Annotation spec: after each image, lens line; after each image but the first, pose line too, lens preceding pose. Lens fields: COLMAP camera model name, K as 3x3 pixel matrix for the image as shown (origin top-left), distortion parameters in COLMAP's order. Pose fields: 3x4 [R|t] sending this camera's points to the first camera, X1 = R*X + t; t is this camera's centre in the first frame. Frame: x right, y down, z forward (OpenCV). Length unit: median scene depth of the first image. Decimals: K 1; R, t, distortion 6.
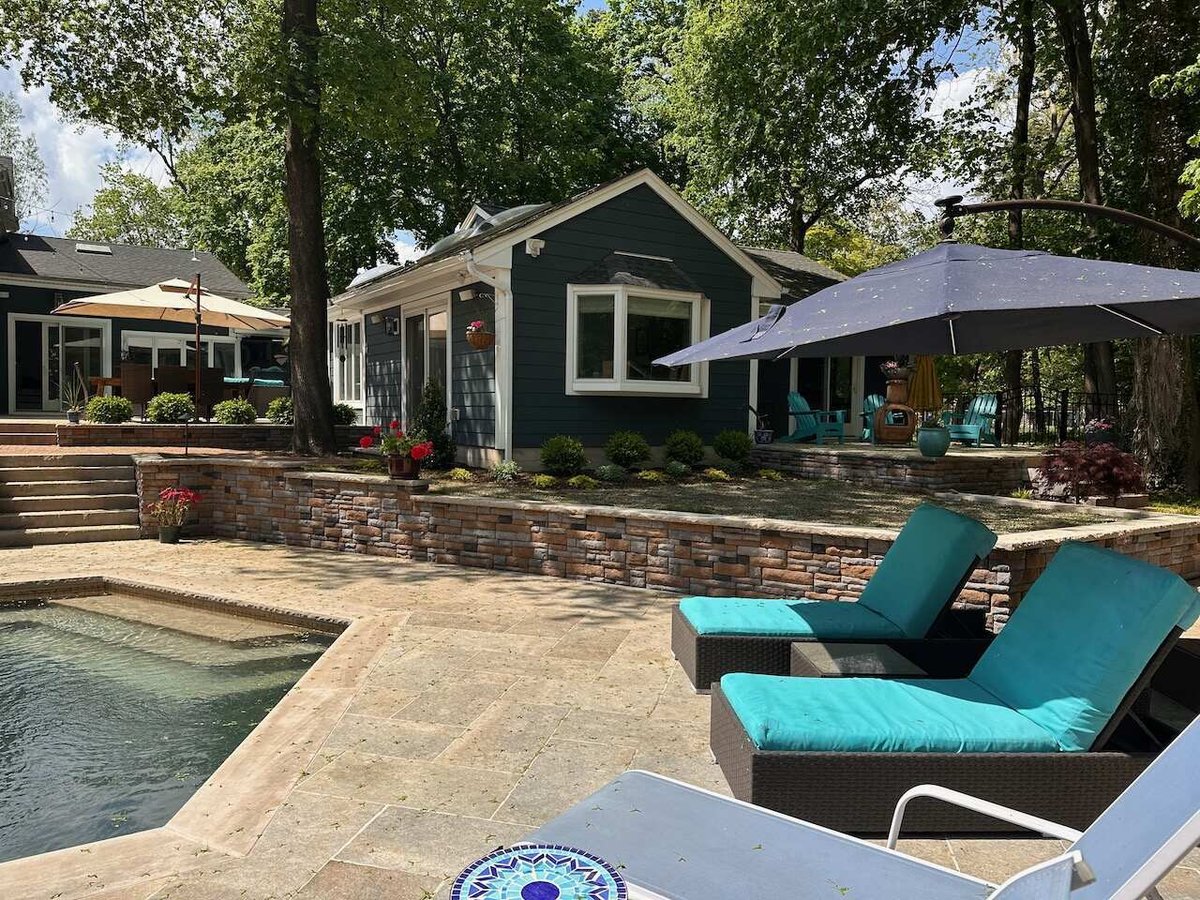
lens RADIAL K [[834.3, 0, 600.0], [0, 834.3, 450.0], [0, 0, 1]] dist [0.088750, -0.089003]
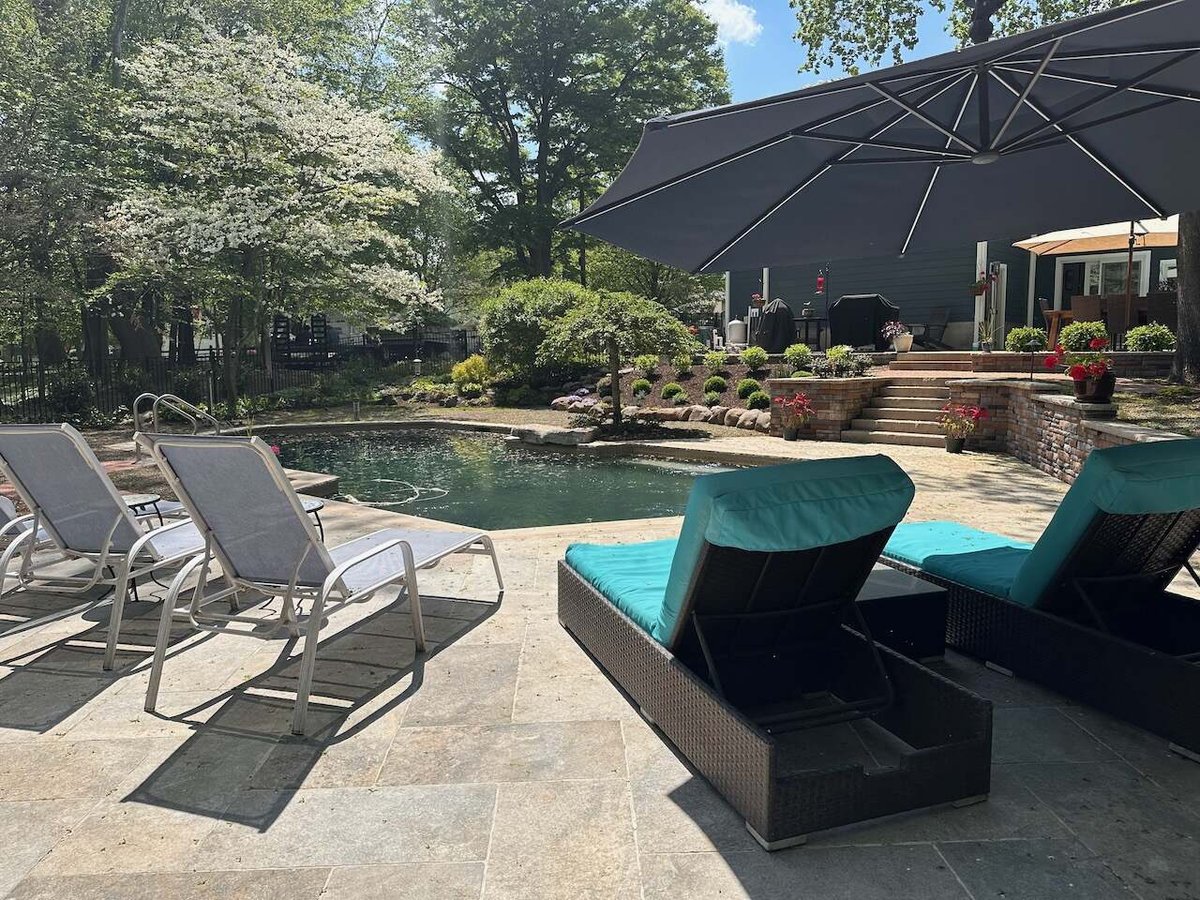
lens RADIAL K [[834.3, 0, 600.0], [0, 834.3, 450.0], [0, 0, 1]] dist [0.088750, -0.089003]
pose [[0.277593, 0.092968, -0.956190, 0.474740], [-0.027324, 0.995668, 0.088874, 0.017013], [0.960310, 0.001456, 0.278931, 0.216407]]
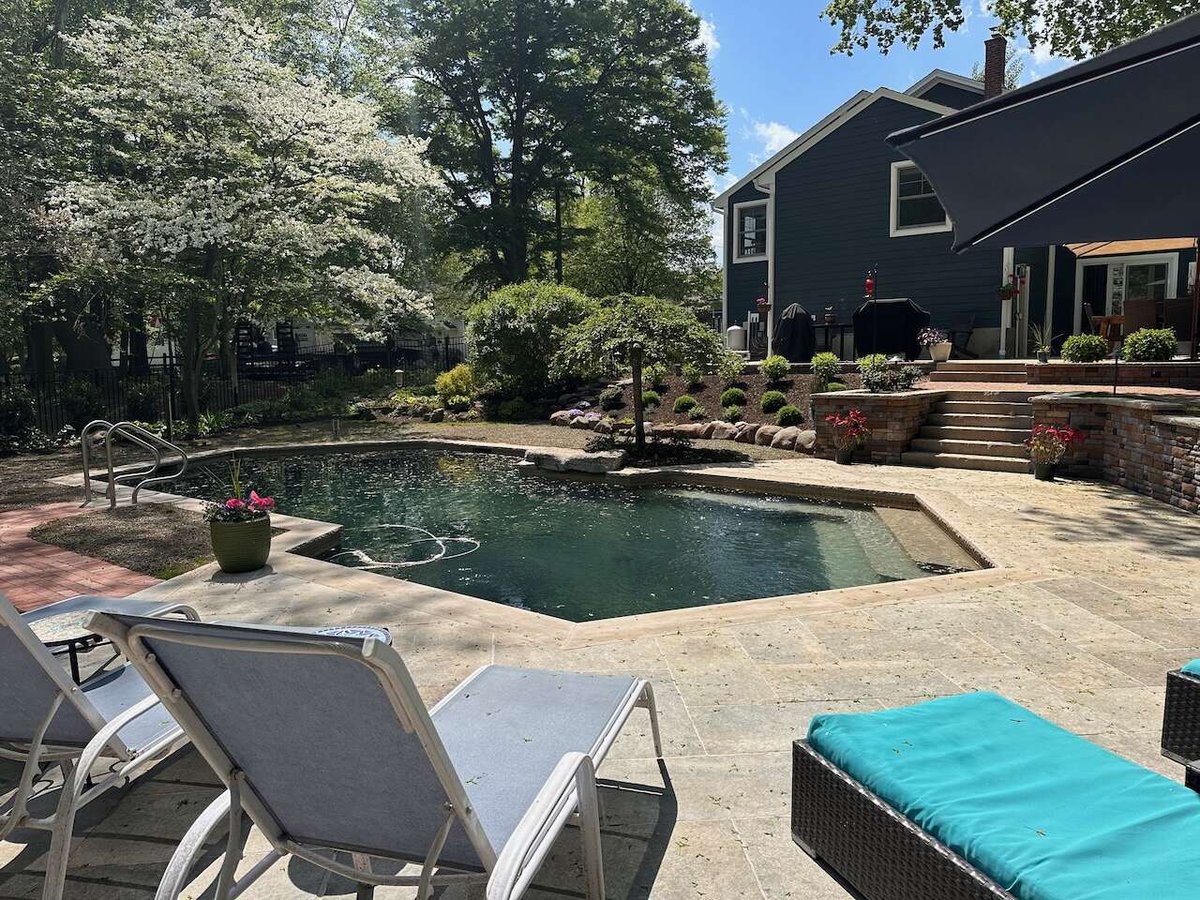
lens RADIAL K [[834.3, 0, 600.0], [0, 834.3, 450.0], [0, 0, 1]] dist [0.088750, -0.089003]
pose [[0.321945, 0.086145, -0.942831, 0.283037], [-0.021219, 0.996258, 0.083781, 0.000603], [0.946521, -0.006967, 0.322568, 0.173049]]
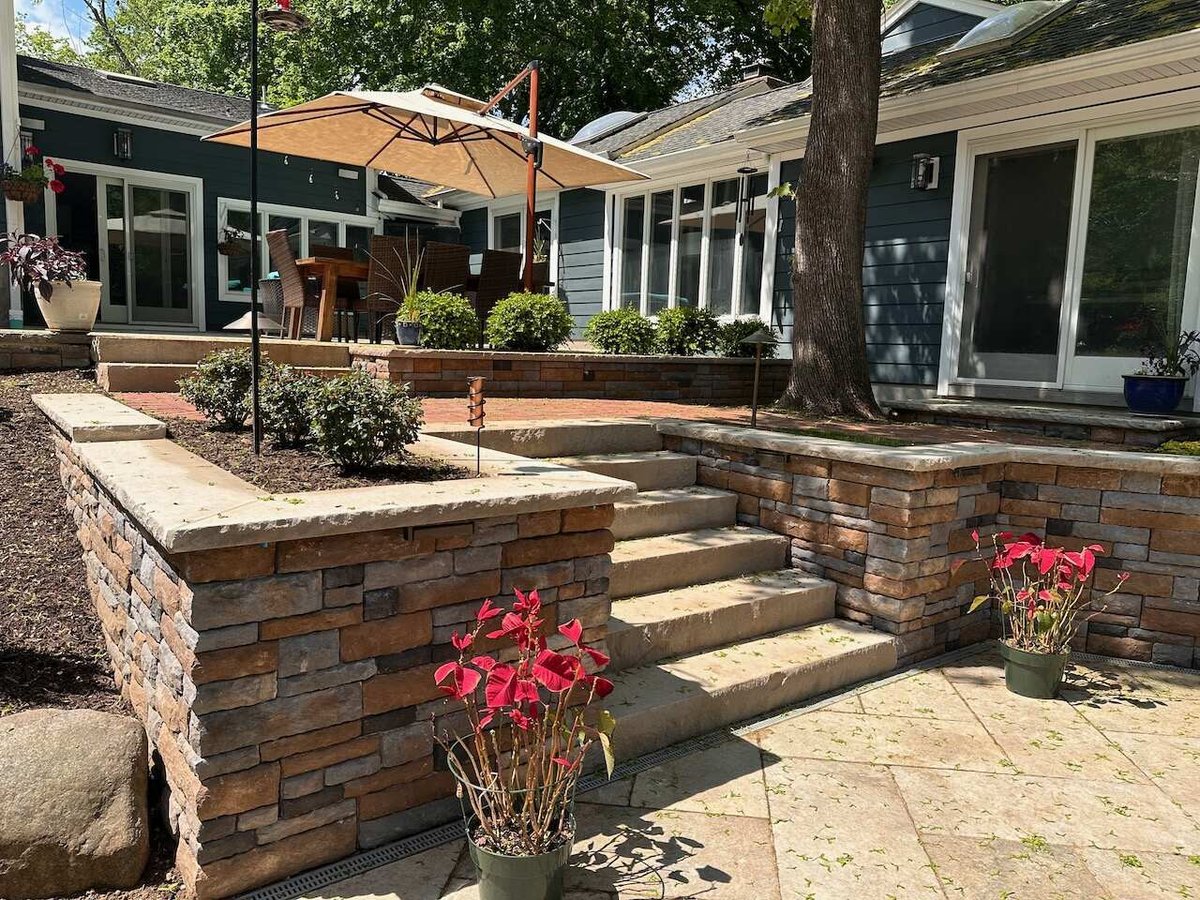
lens RADIAL K [[834.3, 0, 600.0], [0, 834.3, 450.0], [0, 0, 1]] dist [0.088750, -0.089003]
pose [[0.993882, 0.008199, 0.110147, -0.740282], [-0.016693, 0.996936, 0.076423, -0.015314], [-0.109183, -0.077794, 0.990973, 0.696822]]
